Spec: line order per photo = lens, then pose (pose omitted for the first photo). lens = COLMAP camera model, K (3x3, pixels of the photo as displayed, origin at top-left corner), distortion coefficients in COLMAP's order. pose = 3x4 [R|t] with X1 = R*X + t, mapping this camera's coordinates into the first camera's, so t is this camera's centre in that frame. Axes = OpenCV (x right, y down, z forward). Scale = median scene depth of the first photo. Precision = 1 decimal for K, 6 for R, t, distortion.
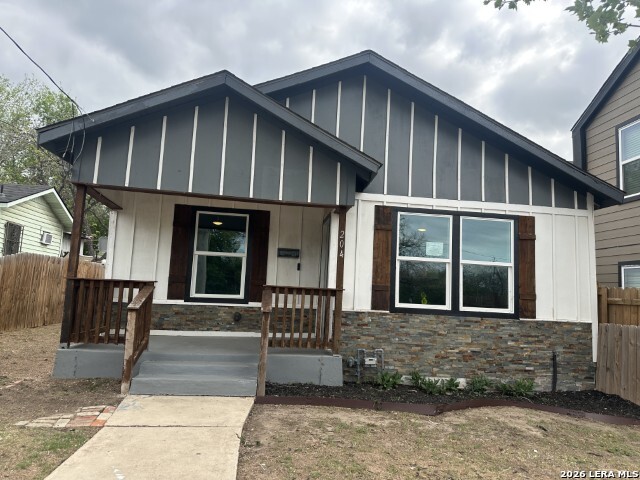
lens RADIAL K [[455.9, 0, 319.5], [0, 455.9, 240.0], [0, 0, 1]] dist [0.037403, -0.036540]
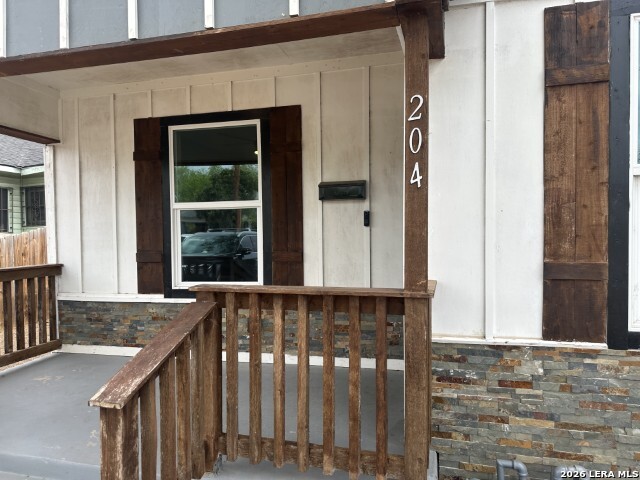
lens RADIAL K [[455.9, 0, 311.9], [0, 455.9, 248.0], [0, 0, 1]] dist [0.037403, -0.036540]
pose [[0.925201, -0.046721, -0.376591, 0.077391], [0.096909, 0.988576, 0.115440, 0.030308], [0.366896, -0.143300, 0.919159, 0.571195]]
